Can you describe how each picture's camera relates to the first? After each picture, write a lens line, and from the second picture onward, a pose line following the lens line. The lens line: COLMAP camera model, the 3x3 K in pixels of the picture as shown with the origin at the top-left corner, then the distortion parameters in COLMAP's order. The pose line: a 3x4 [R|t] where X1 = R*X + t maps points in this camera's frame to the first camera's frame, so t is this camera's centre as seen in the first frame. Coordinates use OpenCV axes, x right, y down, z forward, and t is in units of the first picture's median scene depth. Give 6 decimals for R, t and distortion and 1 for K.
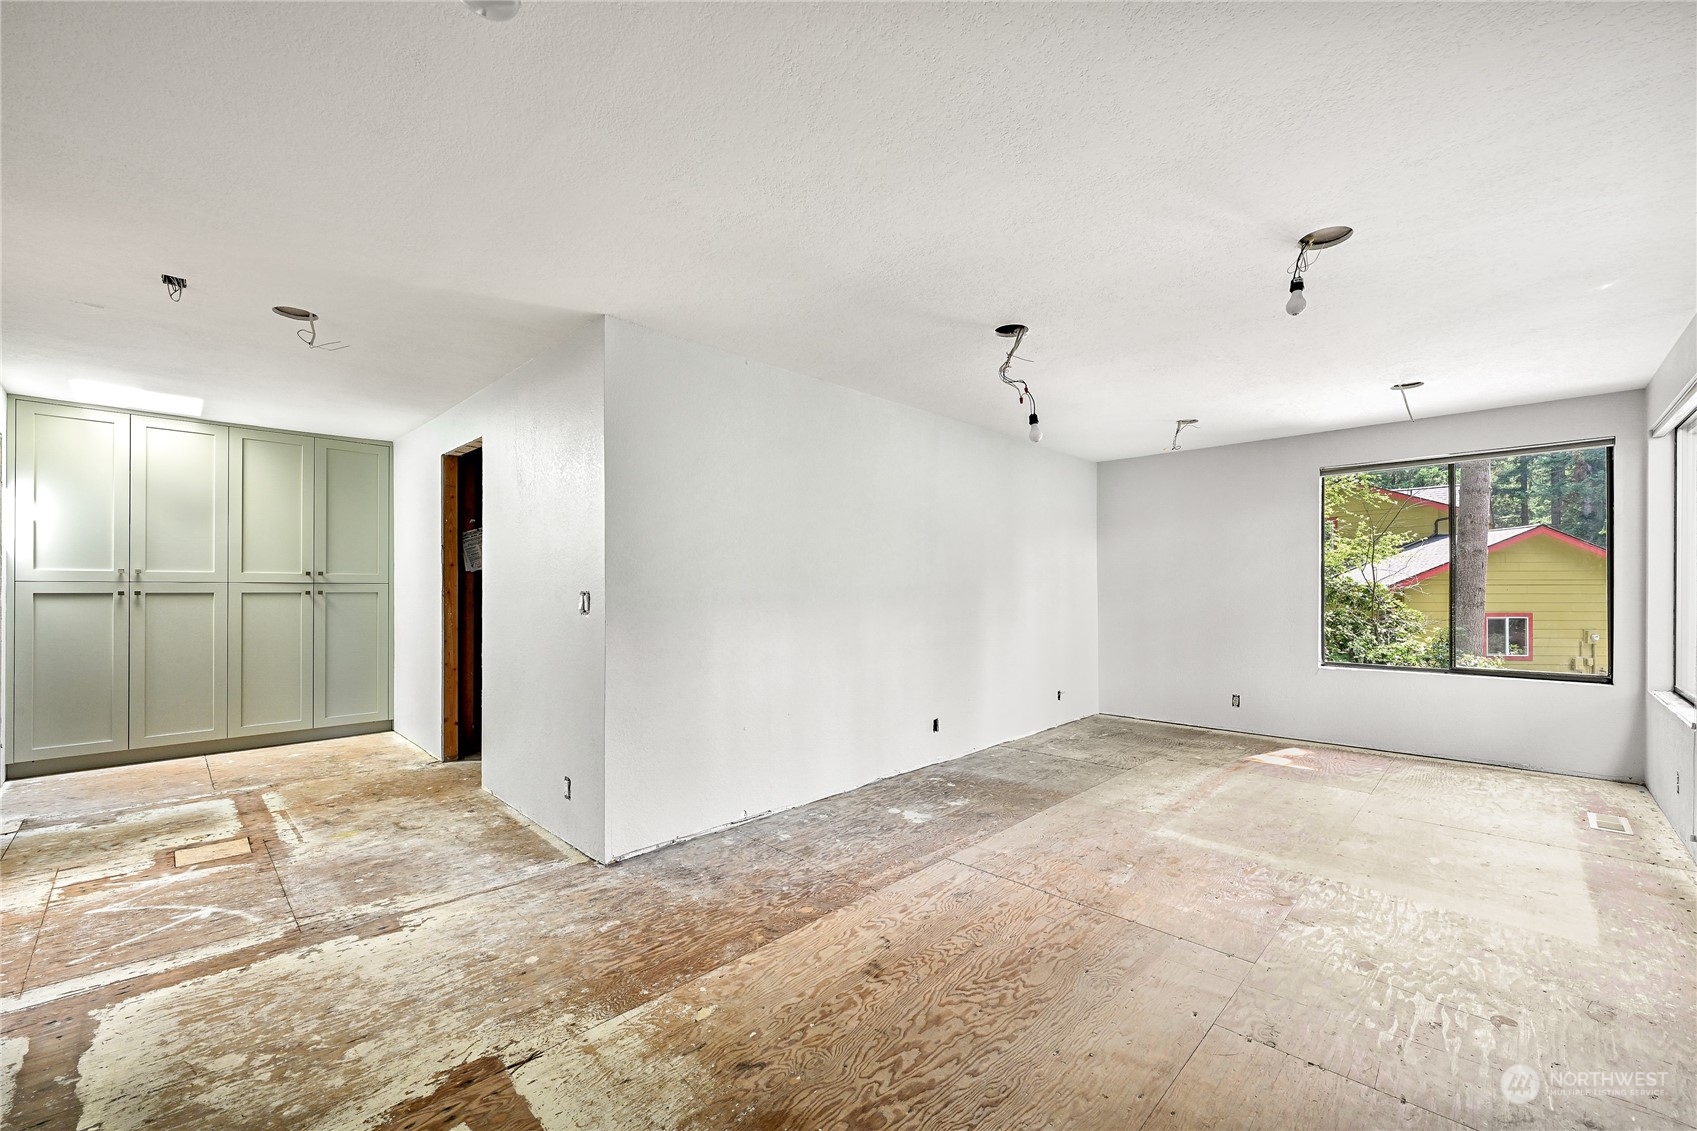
lens RADIAL K [[673.7, 0, 848.3], [0, 673.7, 584.6], [0, 0, 1]] dist [-0.001065, -0.000157]
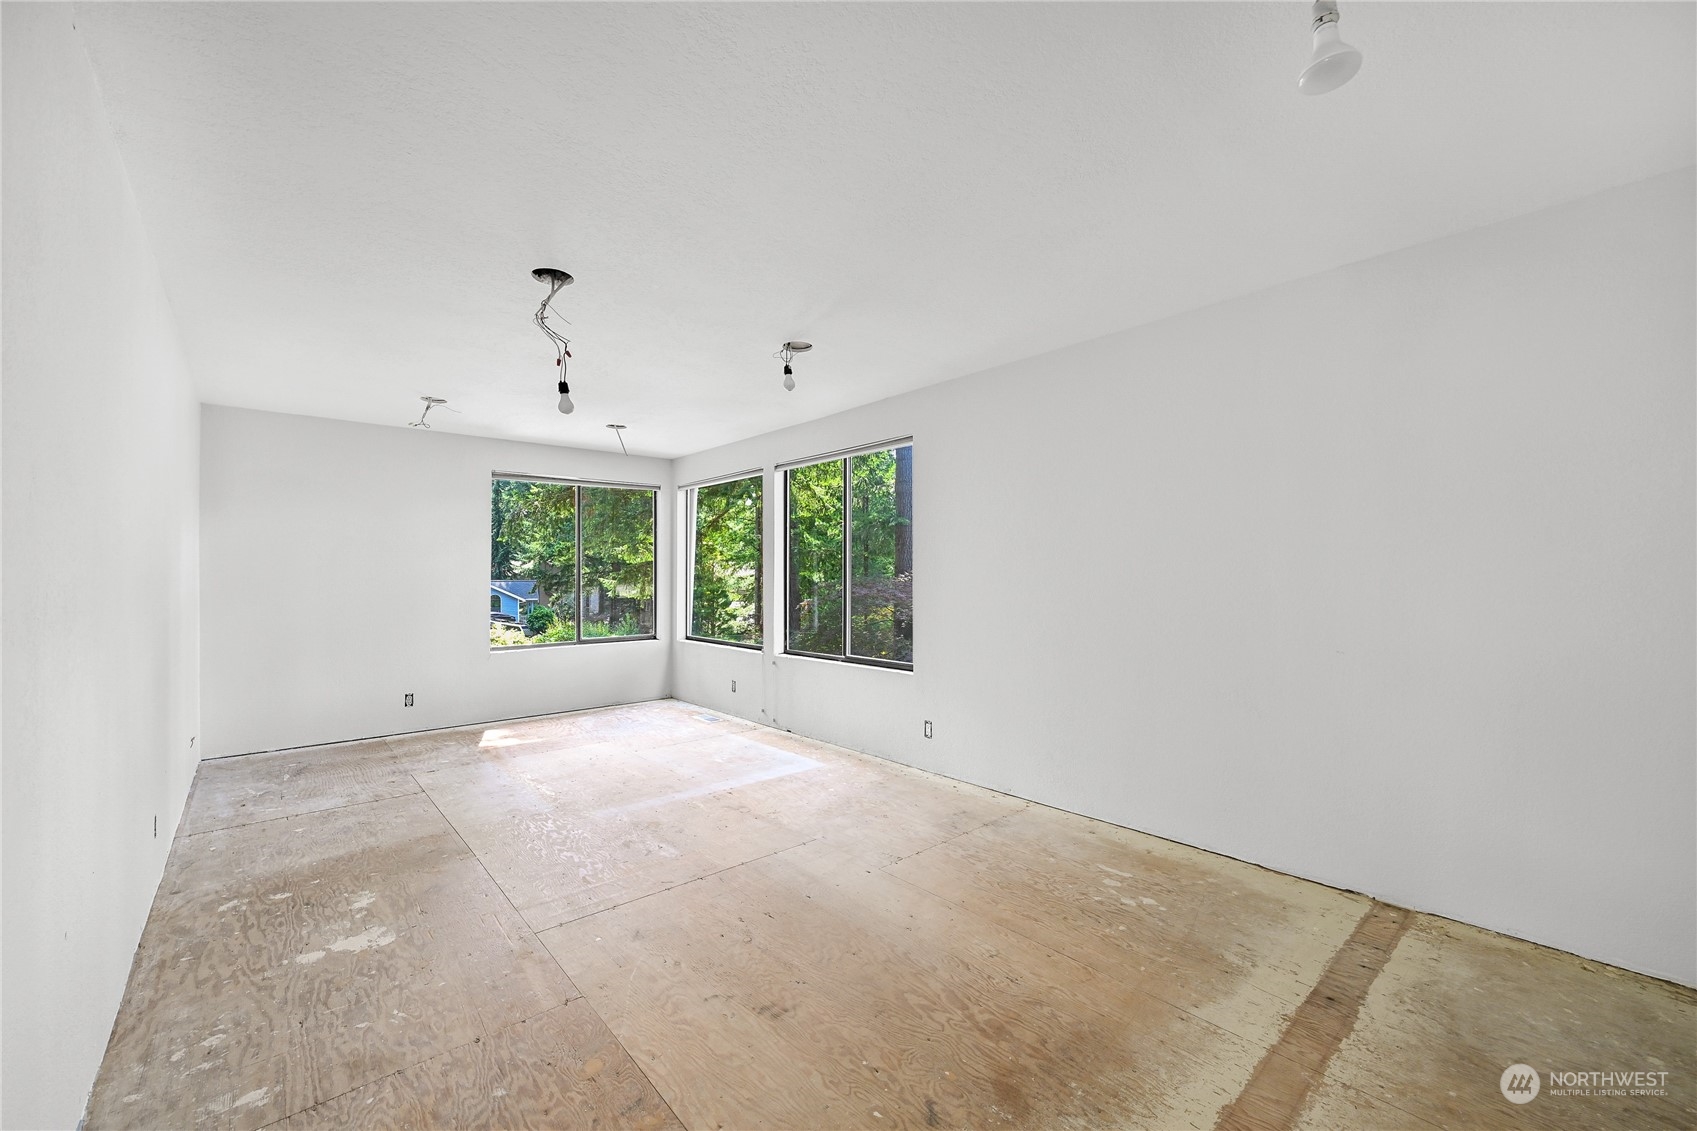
lens RADIAL K [[672.4, 0, 848.5], [0, 672.4, 565.5], [0, 0, 1]] dist [0.000457, -0.000174]
pose [[0.079127, 0.018192, 0.996698, -0.455736], [0.000938, 0.999832, -0.018324, 0.002936], [-0.996864, 0.002385, 0.079097, 0.448554]]
